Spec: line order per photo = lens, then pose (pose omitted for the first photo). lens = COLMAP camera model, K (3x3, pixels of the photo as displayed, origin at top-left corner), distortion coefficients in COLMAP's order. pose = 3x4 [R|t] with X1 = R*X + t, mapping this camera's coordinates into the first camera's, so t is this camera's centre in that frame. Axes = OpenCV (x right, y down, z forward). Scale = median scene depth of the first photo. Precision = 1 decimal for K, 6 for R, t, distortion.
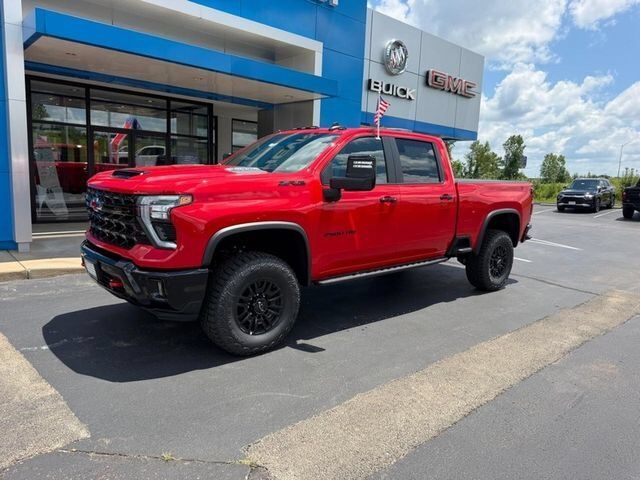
lens RADIAL K [[451.4, 0, 323.9], [0, 451.4, 241.1], [0, 0, 1]] dist [0.007239, -0.007237]
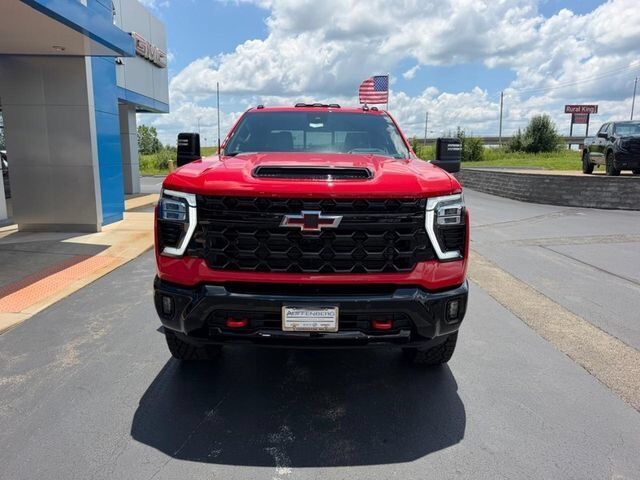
lens RADIAL K [[453.7, 0, 323.0], [0, 453.7, 234.4], [0, 0, 1]] dist [-0.003234, -0.002151]
pose [[0.663885, -0.162370, 0.729995, -0.274156], [0.127867, 0.986416, 0.103117, -0.035948], [-0.736822, 0.024884, 0.675629, 0.155971]]
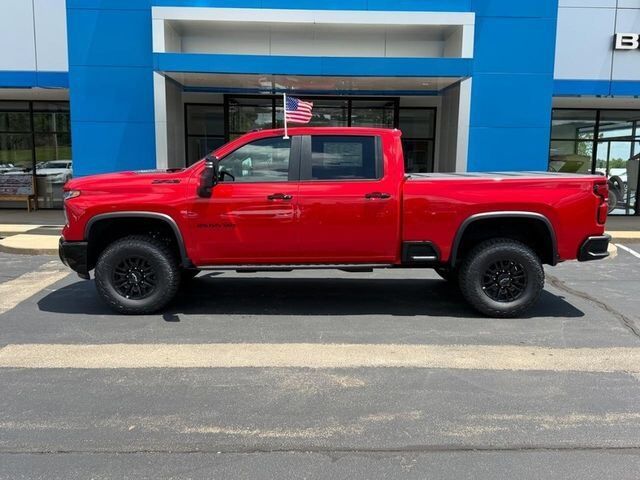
lens RADIAL K [[581.0, 0, 319.1], [0, 581.0, 240.2], [0, 0, 1]] dist [0.010119, 0.007986]
pose [[0.751851, 0.046812, -0.657669, 0.384115], [-0.070693, 0.997450, -0.009819, 0.005204], [0.655532, 0.053875, 0.753243, 0.025006]]
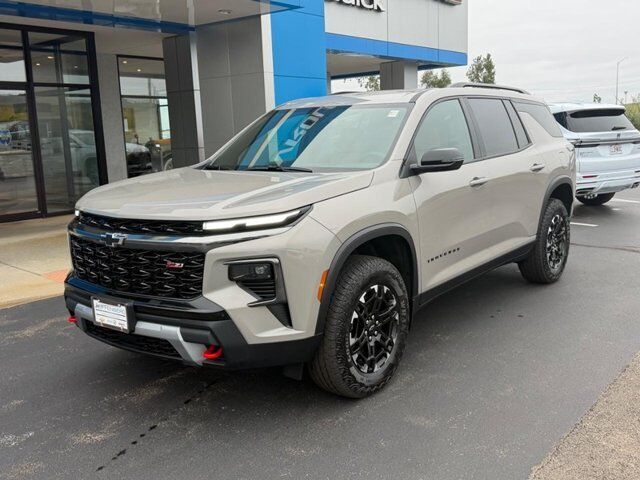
lens RADIAL K [[636.6, 0, 326.5], [0, 636.6, 239.1], [0, 0, 1]] dist [-0.002935, -0.012248]
pose [[0.984787, -0.104142, 0.139100, -0.069748], [0.100655, 0.994410, 0.031889, -0.006029], [-0.141644, -0.017403, 0.989765, 0.046634]]
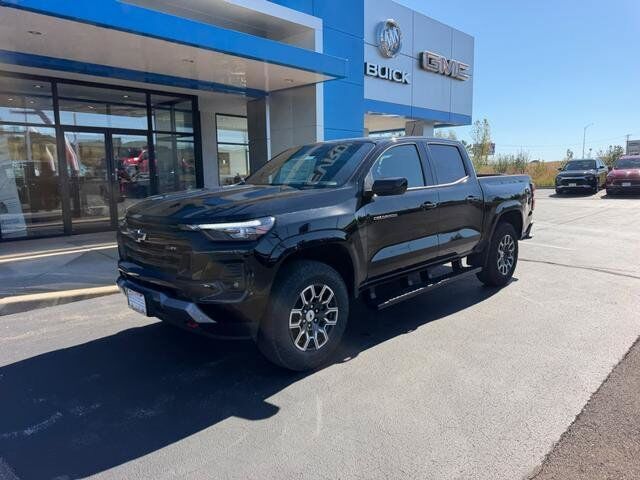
lens RADIAL K [[451.6, 0, 324.2], [0, 451.6, 236.6], [0, 0, 1]] dist [0.001644, -0.002491]
pose [[0.996534, -0.064471, 0.052563, -0.055304], [0.064639, 0.997908, -0.001512, -0.007267], [-0.052356, 0.004905, 0.998616, 0.085523]]
